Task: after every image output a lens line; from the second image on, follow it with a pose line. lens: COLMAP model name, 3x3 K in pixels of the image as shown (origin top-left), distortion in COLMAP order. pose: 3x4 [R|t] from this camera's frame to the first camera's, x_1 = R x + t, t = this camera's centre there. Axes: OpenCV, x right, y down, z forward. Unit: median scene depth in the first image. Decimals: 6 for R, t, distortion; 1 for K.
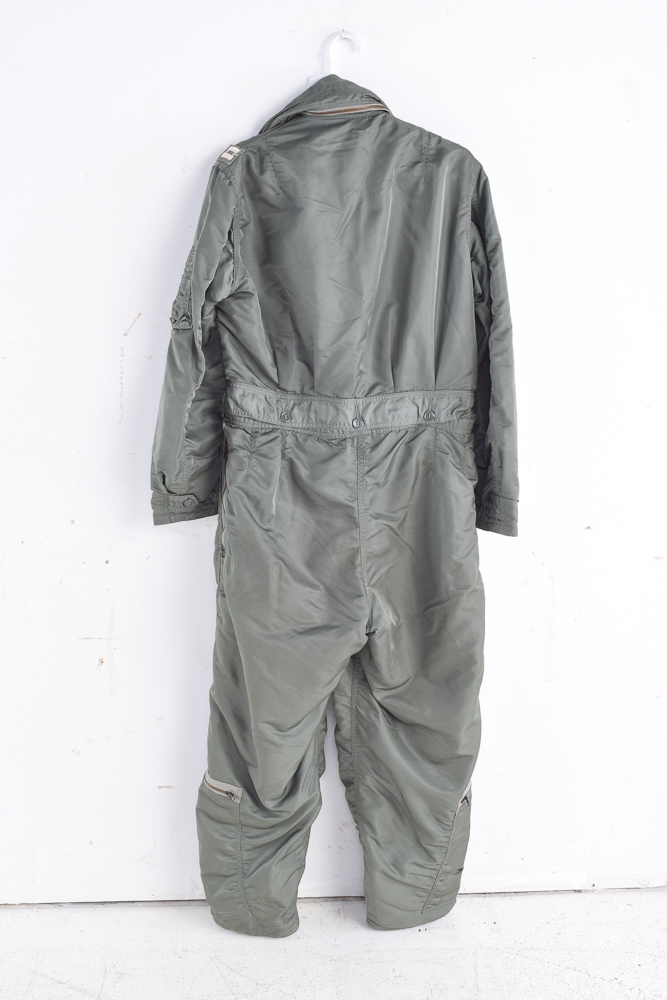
lens RADIAL K [[1335.6, 0, 325.2], [0, 1335.6, 495.8], [0, 0, 1]] dist [-0.038472, 0.000000]
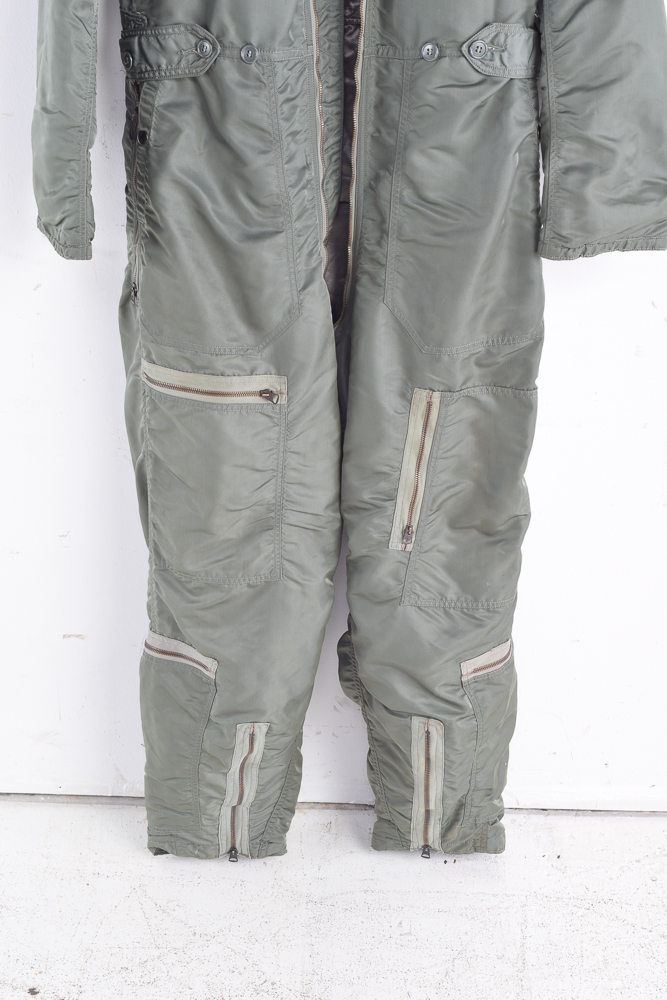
lens RADIAL K [[1550.2, 0, 328.9], [0, 1550.2, 501.3], [0, 0, 1]] dist [-0.009934, 0.000000]
pose [[0.997629, 0.045230, -0.051880, 0.049800], [-0.036329, 0.986246, 0.161243, 0.024555], [0.058460, -0.158976, 0.985550, 0.281623]]
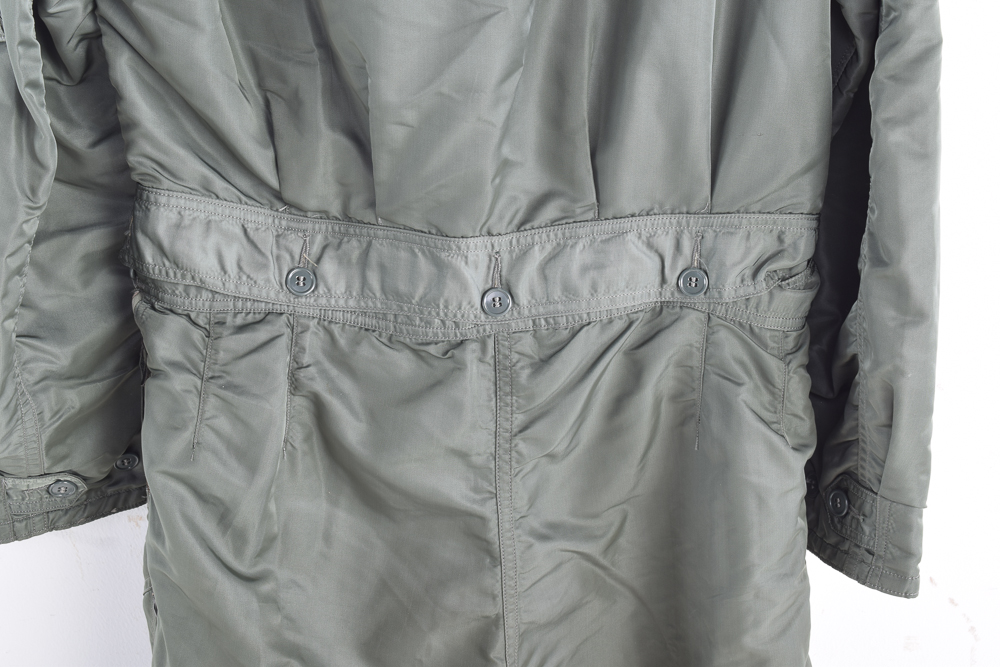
lens RADIAL K [[1550.2, 0, 506.3], [0, 1550.2, 339.3], [0, 0, 1]] dist [-0.009934, 0.000000]
pose [[0.999835, 0.009876, -0.015251, 0.033017], [-0.007857, 0.991849, 0.127178, -0.096340], [0.016382, -0.127037, 0.991763, 0.567357]]
